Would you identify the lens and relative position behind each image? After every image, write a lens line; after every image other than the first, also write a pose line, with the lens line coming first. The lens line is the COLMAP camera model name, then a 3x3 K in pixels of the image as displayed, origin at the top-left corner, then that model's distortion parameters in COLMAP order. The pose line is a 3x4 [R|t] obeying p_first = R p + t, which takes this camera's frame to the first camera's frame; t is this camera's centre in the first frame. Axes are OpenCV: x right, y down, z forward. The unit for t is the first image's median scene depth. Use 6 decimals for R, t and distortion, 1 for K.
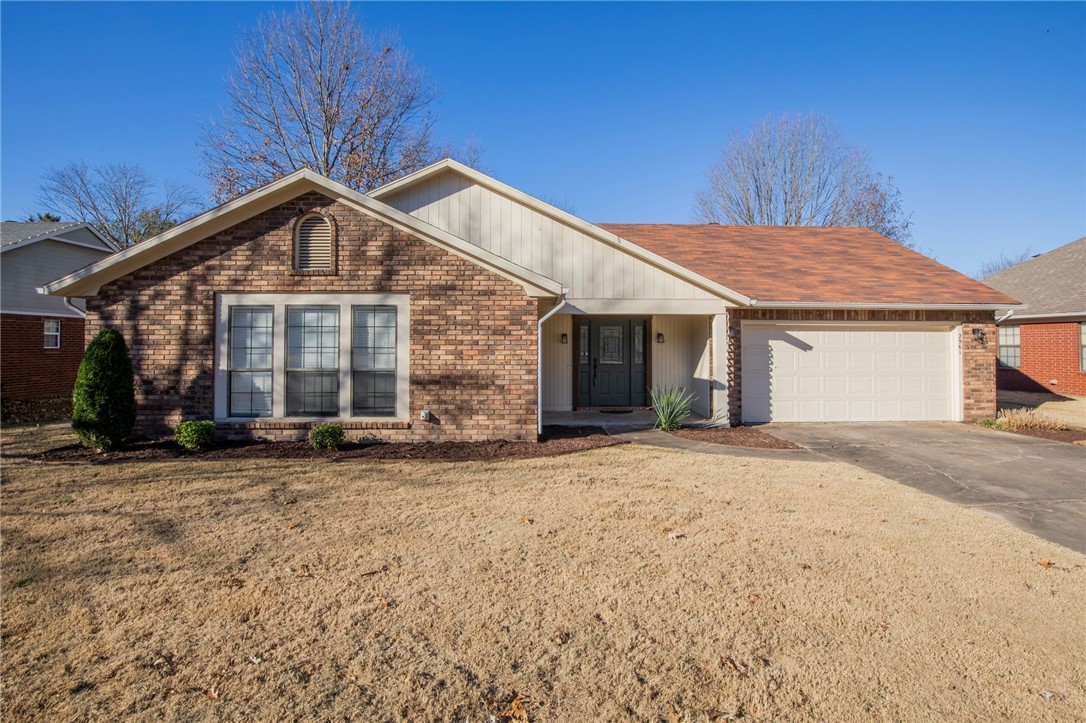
lens RADIAL K [[506.1, 0, 532.3], [0, 506.1, 337.9], [0, 0, 1]] dist [-0.024250, 0.002720]
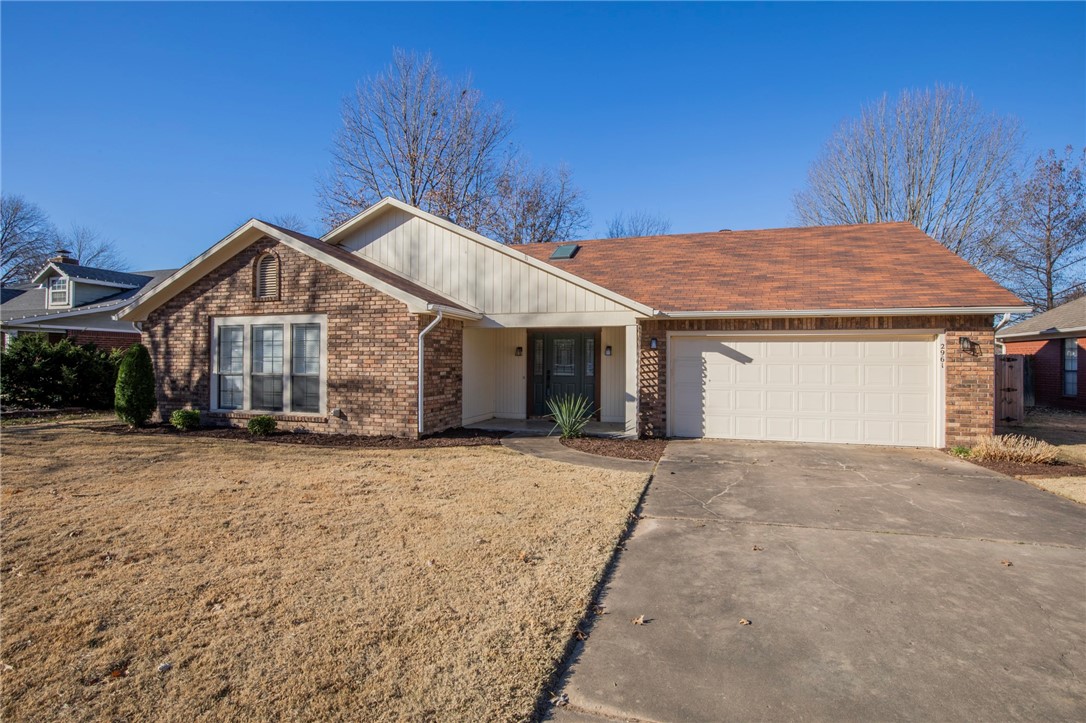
lens RADIAL K [[506.1, 0, 552.5], [0, 506.1, 361.5], [0, 0, 1]] dist [-0.024250, 0.002720]
pose [[0.950037, 0.003235, -0.312119, 0.661368], [0.000128, 0.999942, 0.010756, 0.016403], [0.312136, -0.010258, 0.949982, 0.002854]]
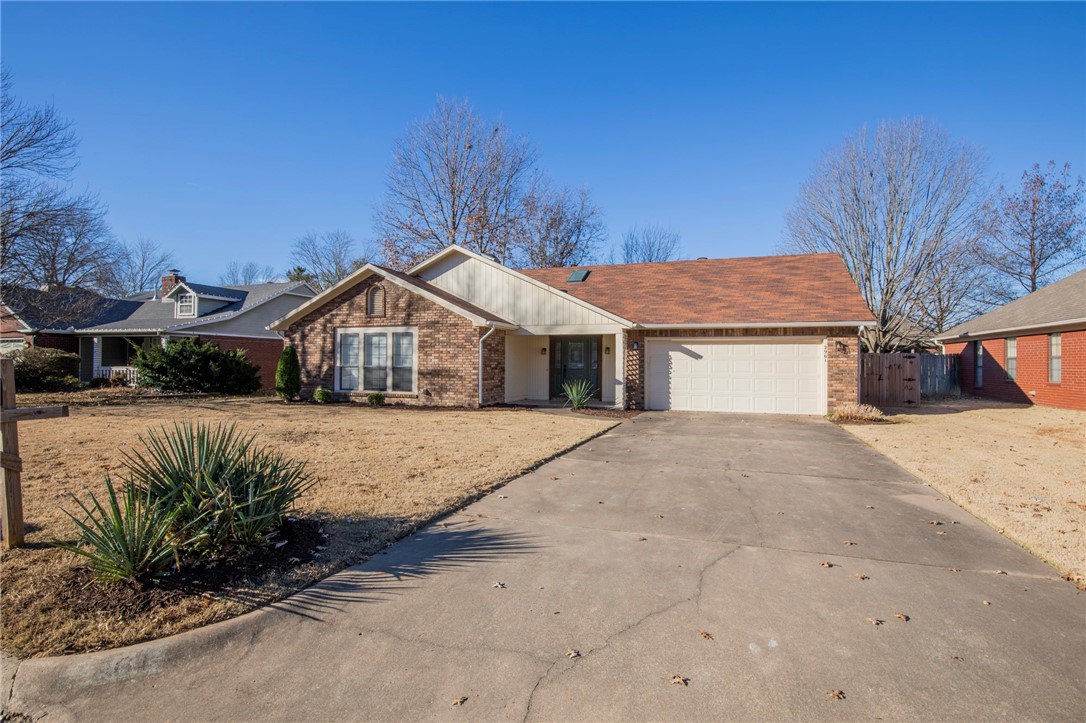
lens RADIAL K [[545.1, 0, 545.5], [0, 545.1, 362.9], [0, 0, 1]] dist [-0.005562, 0.001619]
pose [[0.929633, 0.003870, -0.368468, 0.938641], [-0.000317, 0.999953, 0.009703, 0.028838], [0.368488, -0.008904, 0.929590, -0.702258]]
